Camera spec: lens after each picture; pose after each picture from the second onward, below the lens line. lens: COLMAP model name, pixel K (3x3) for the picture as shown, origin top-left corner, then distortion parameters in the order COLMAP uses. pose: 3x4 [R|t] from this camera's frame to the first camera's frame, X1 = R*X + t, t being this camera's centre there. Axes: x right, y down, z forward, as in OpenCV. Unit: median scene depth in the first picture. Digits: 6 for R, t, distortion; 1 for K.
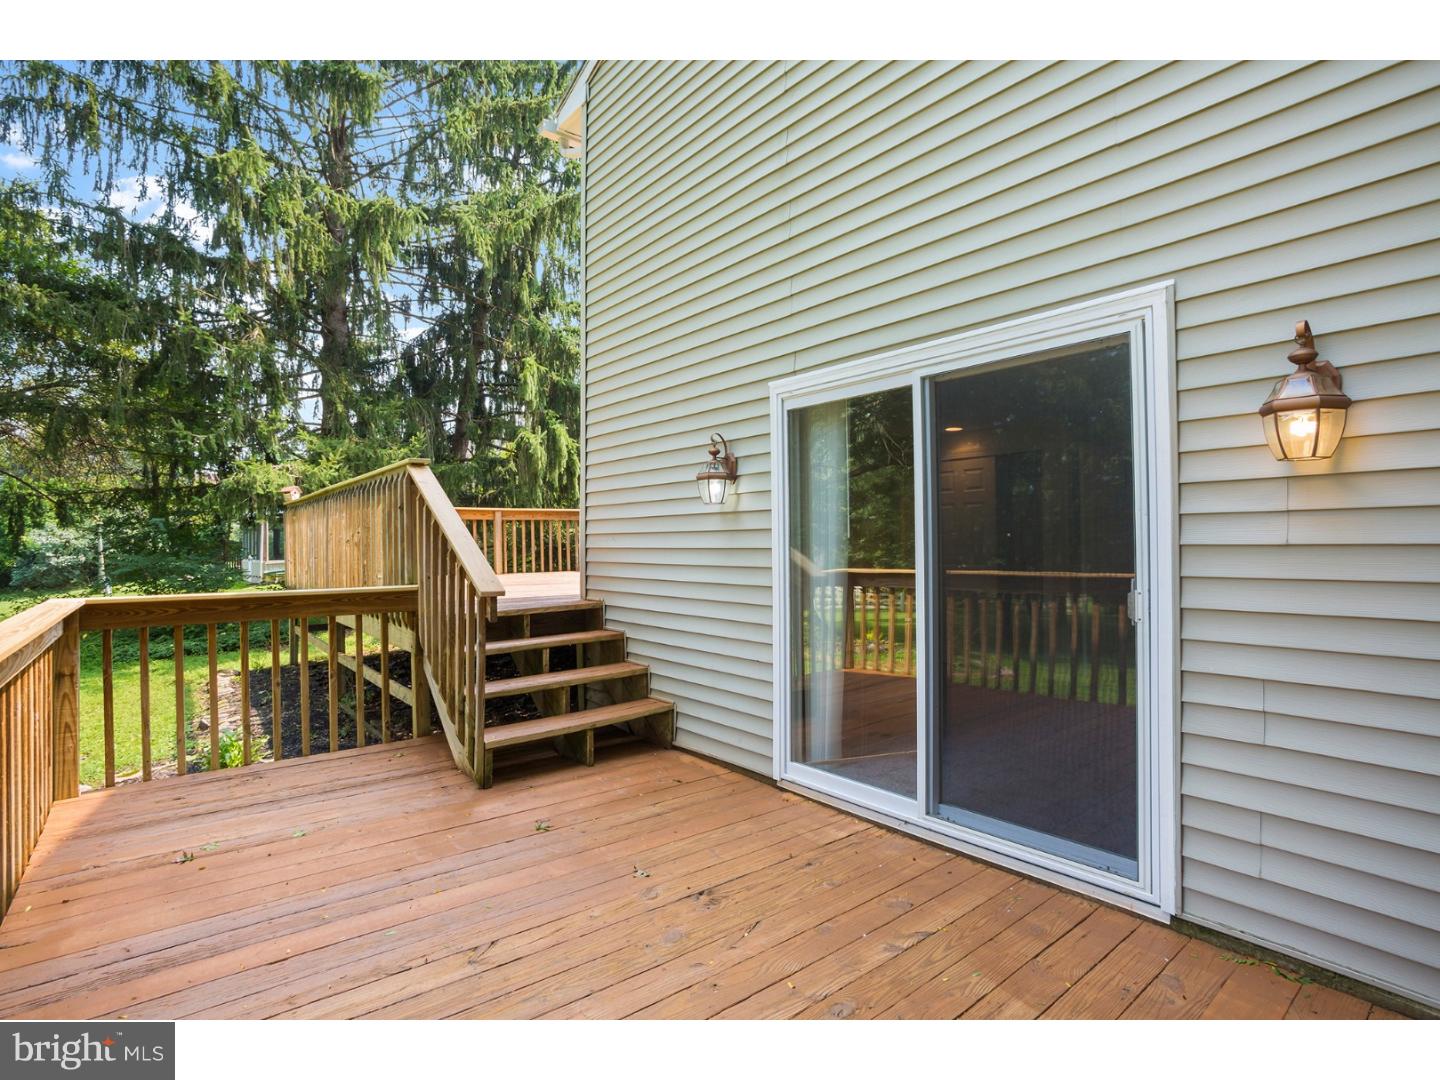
lens RADIAL K [[721.3, 0, 722.6], [0, 721.3, 548.1], [0, 0, 1]] dist [-0.040936, 0.001247]
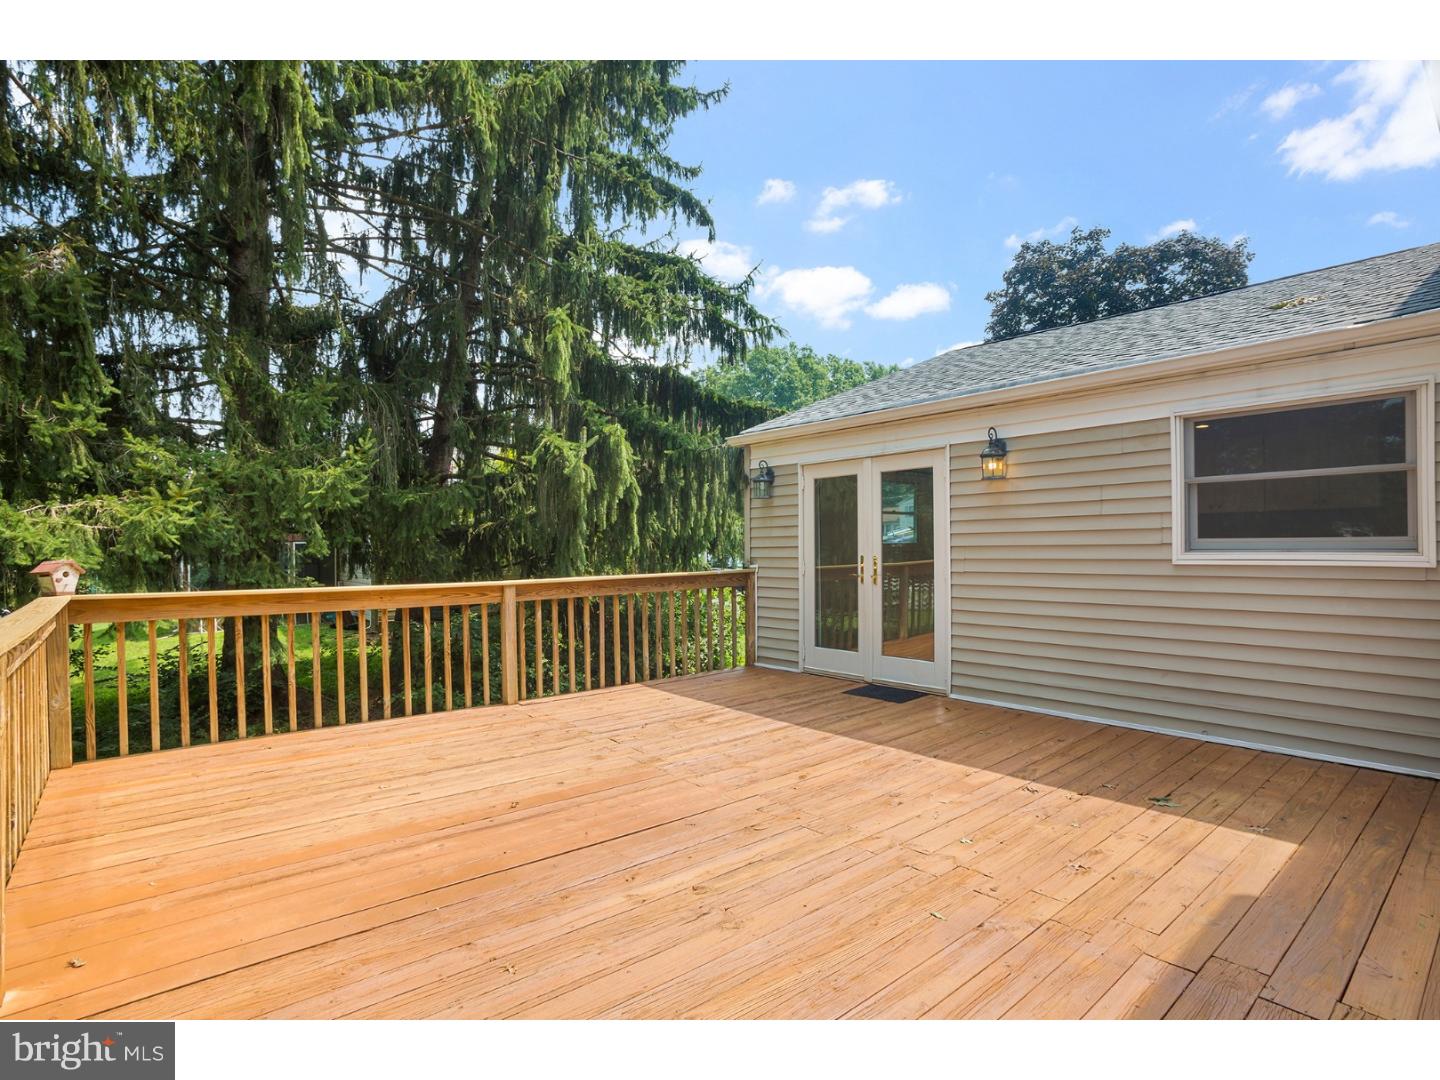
lens RADIAL K [[721.3, 0, 718.4], [0, 721.3, 533.8], [0, 0, 1]] dist [-0.040936, 0.001247]
pose [[0.999879, -0.000430, 0.015518, -0.130729], [0.000738, 0.999803, -0.019833, -0.062790], [-0.015506, 0.019842, 0.999683, 0.365858]]
